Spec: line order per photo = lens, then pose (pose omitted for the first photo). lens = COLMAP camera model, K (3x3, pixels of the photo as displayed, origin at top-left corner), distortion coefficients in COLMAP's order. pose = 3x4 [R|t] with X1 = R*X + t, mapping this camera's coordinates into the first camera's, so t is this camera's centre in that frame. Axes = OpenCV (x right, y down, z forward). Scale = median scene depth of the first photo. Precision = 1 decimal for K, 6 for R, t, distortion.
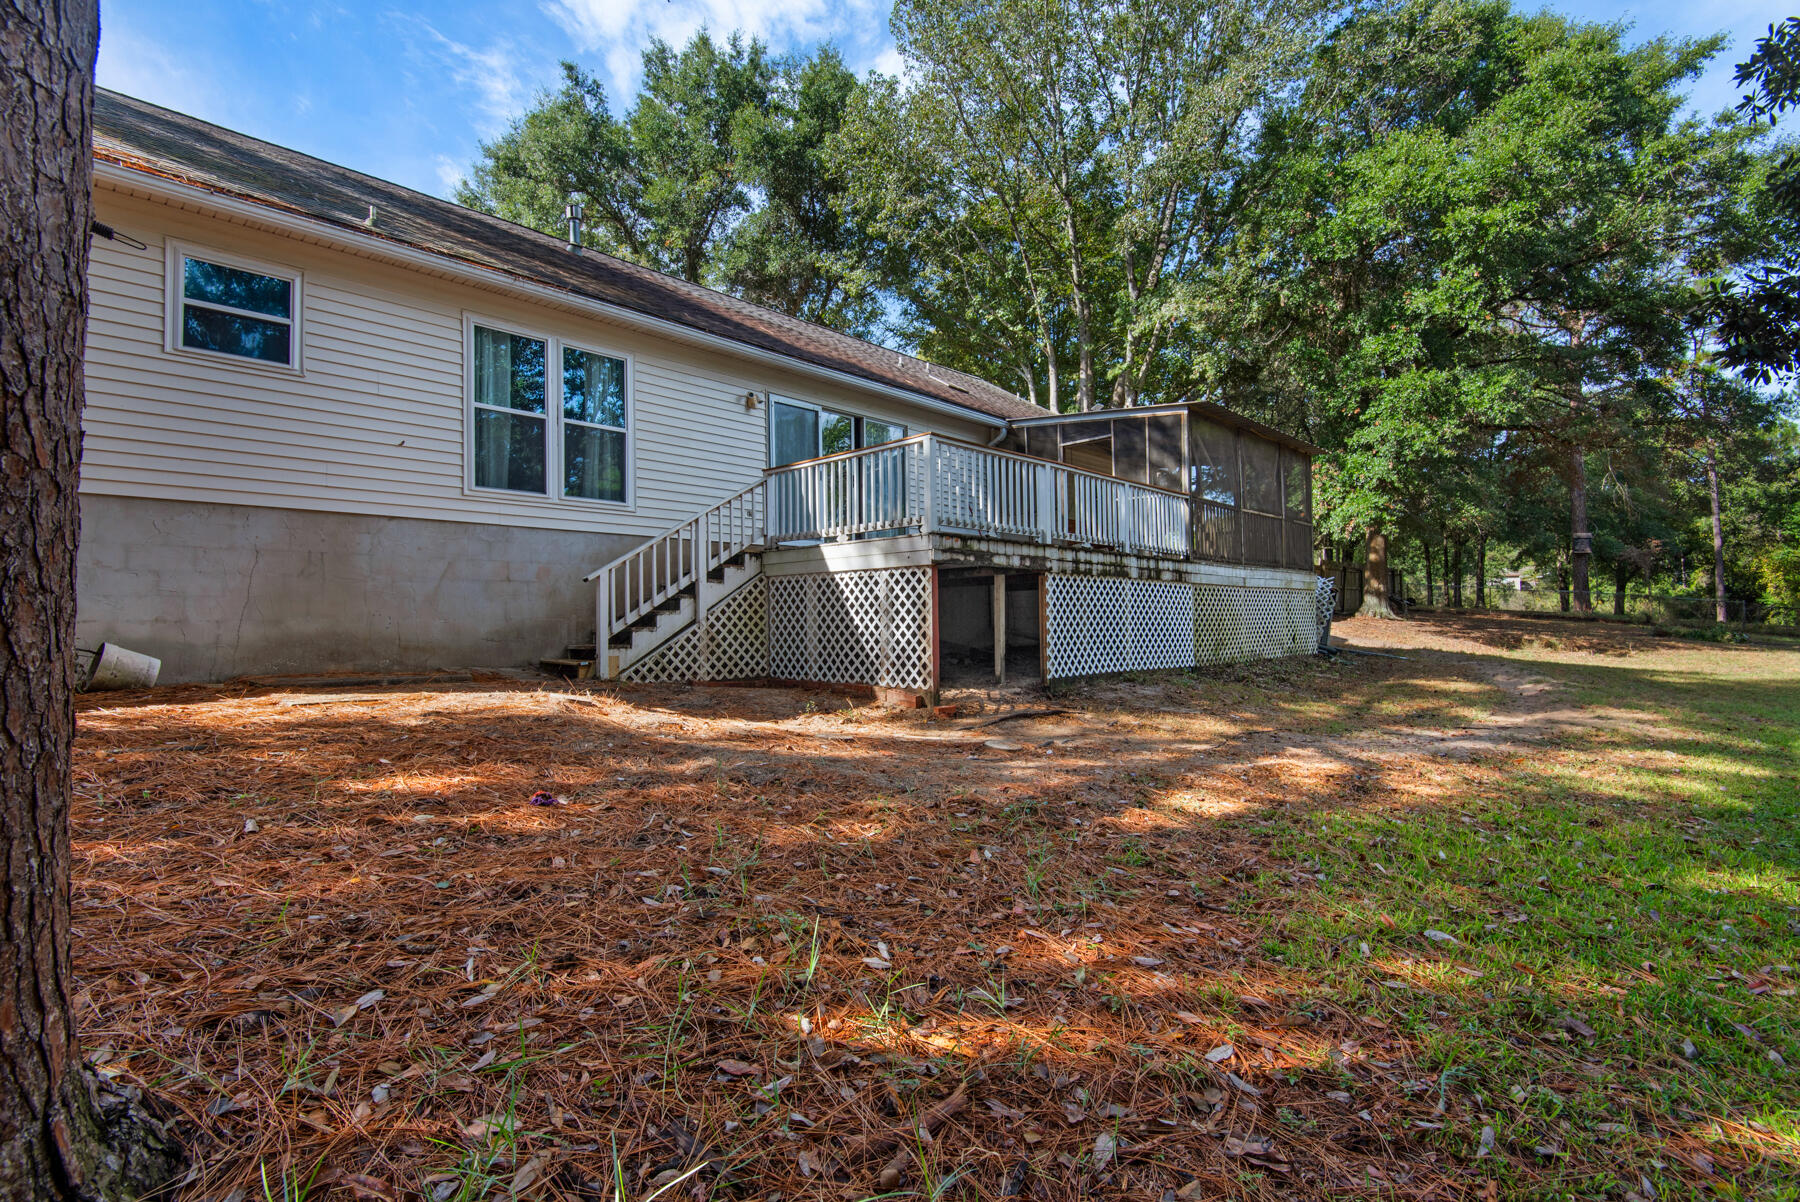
lens RADIAL K [[842.0, 0, 905.0], [0, 842.0, 605.5], [0, 0, 1]] dist [0.021863, -0.013497]
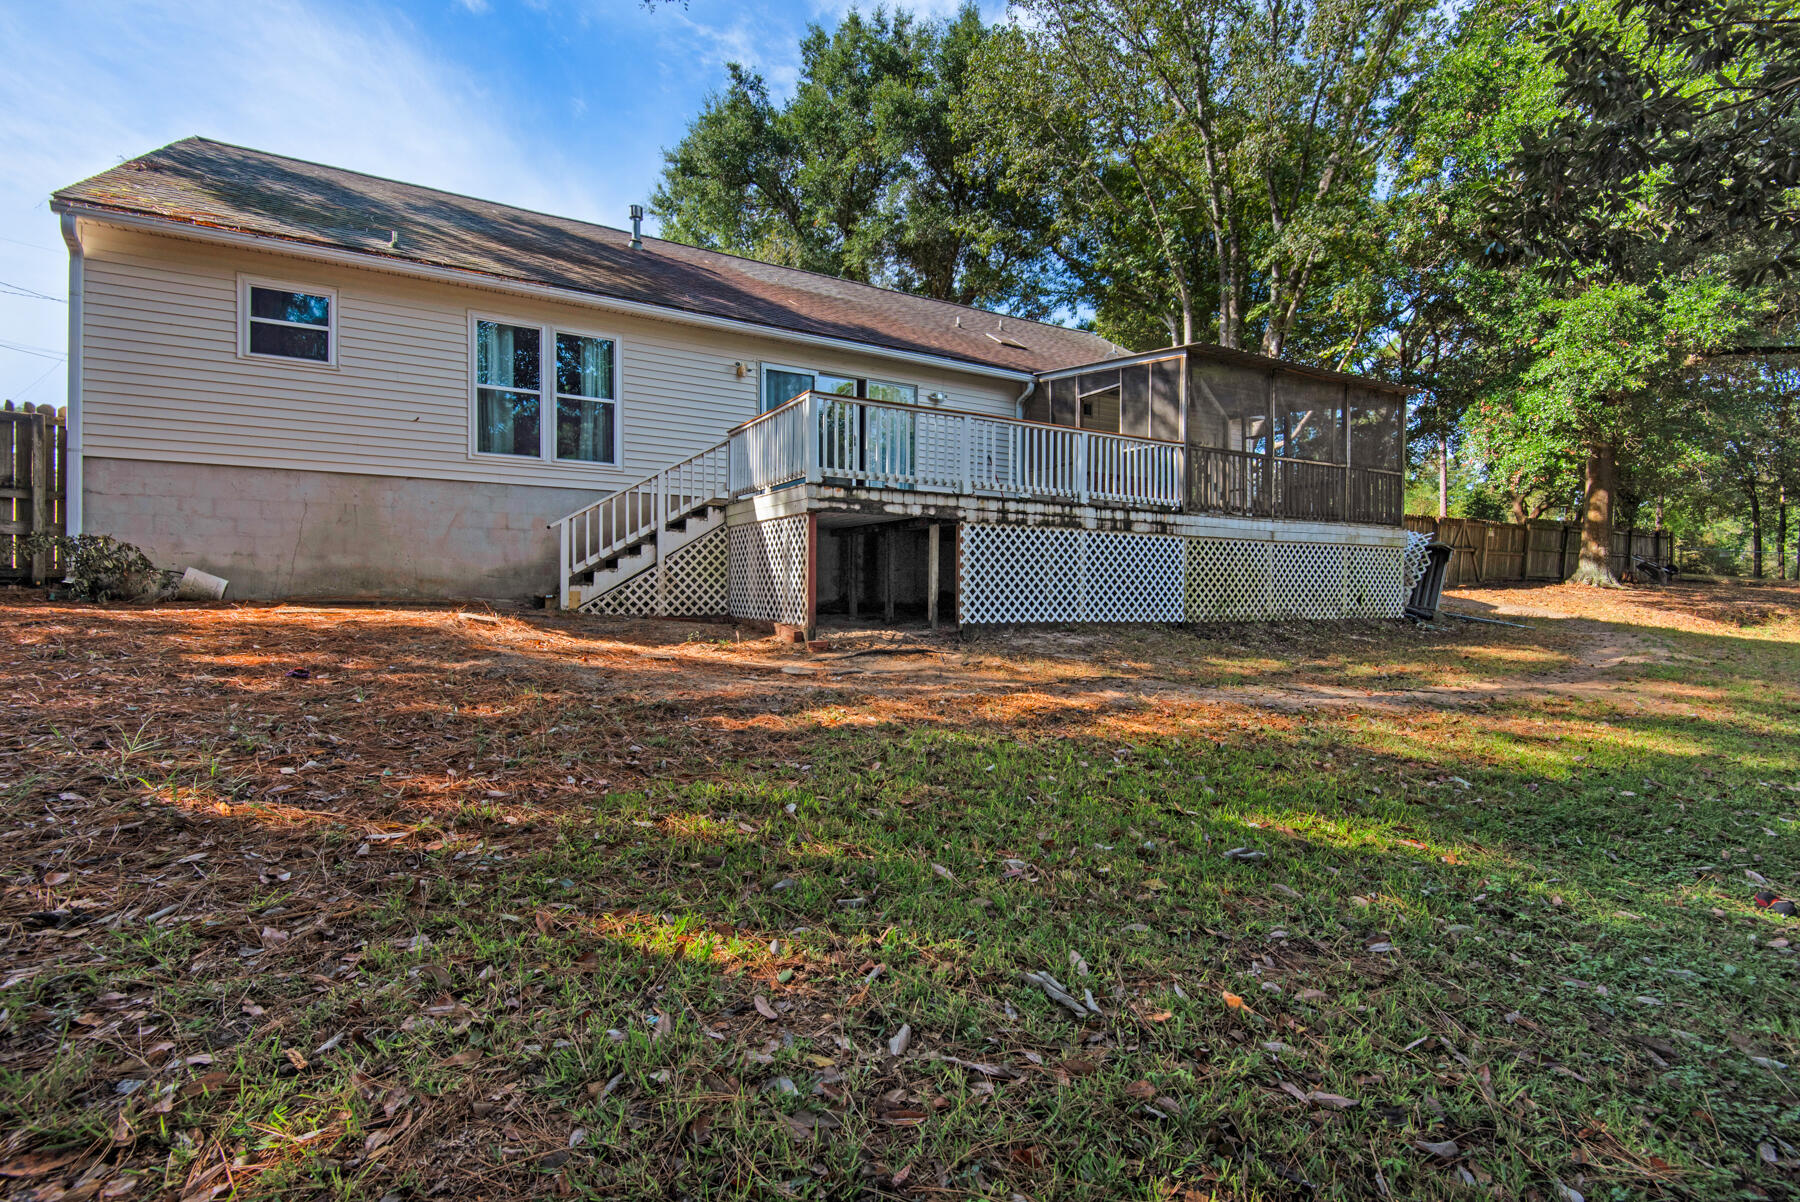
lens RADIAL K [[842.0, 0, 885.2], [0, 842.0, 601.7], [0, 0, 1]] dist [0.021863, -0.013497]
pose [[0.959356, 0.022399, -0.281310, 0.347798], [-0.012583, 0.999249, 0.036651, 0.021126], [0.281919, -0.031622, 0.958917, -0.021820]]
